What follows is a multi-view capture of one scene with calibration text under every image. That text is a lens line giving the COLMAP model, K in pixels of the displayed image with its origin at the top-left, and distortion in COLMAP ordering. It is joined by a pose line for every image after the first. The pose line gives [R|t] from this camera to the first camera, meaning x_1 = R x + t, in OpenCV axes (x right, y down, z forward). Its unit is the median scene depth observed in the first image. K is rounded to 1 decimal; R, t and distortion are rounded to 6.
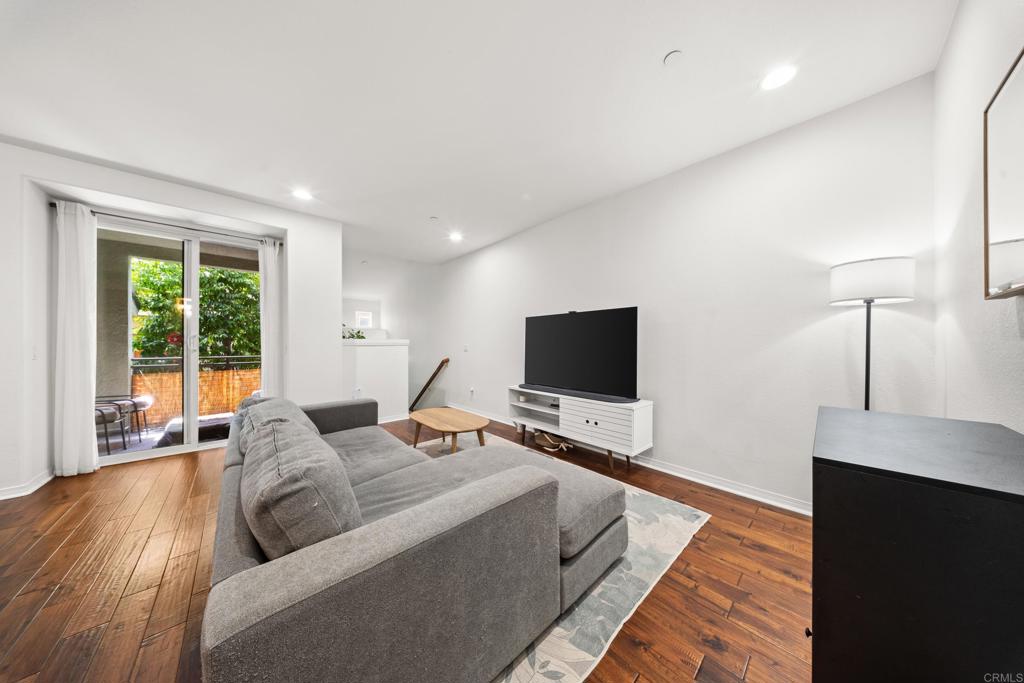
lens RADIAL K [[301.5, 0, 515.2], [0, 301.5, 344.5], [0, 0, 1]] dist [0.001586, -0.000431]
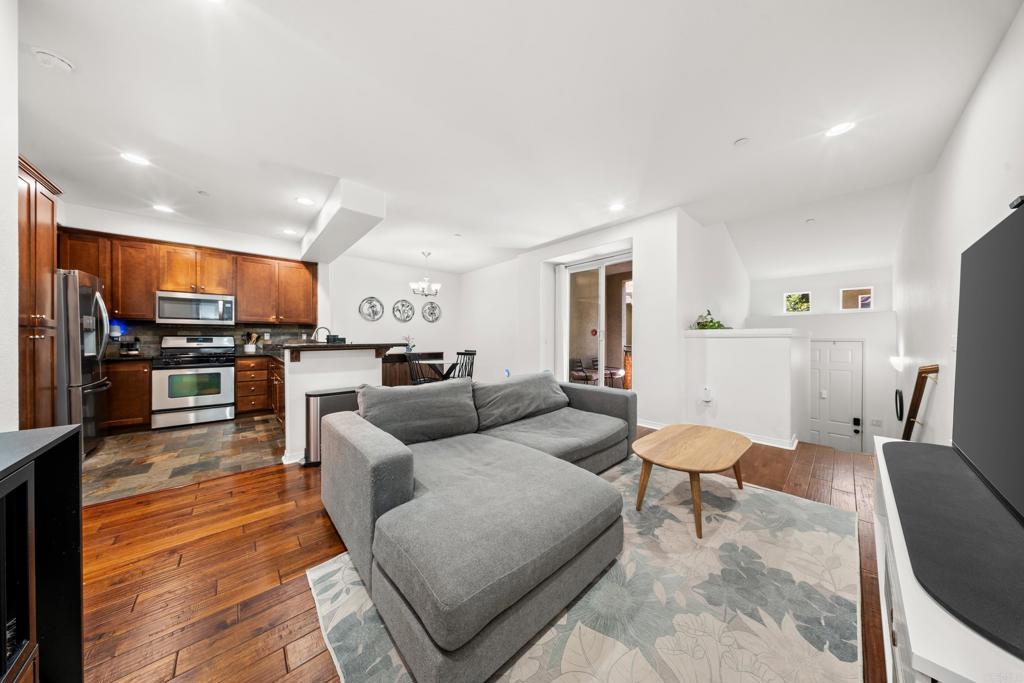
lens RADIAL K [[301.5, 0, 503.5], [0, 301.5, 339.6], [0, 0, 1]] dist [0.001586, -0.000431]
pose [[-0.020072, 0.005917, -0.999781, 0.531473], [-0.001716, 0.999981, 0.005952, 0.008135], [0.999797, 0.001835, -0.020062, 0.670633]]
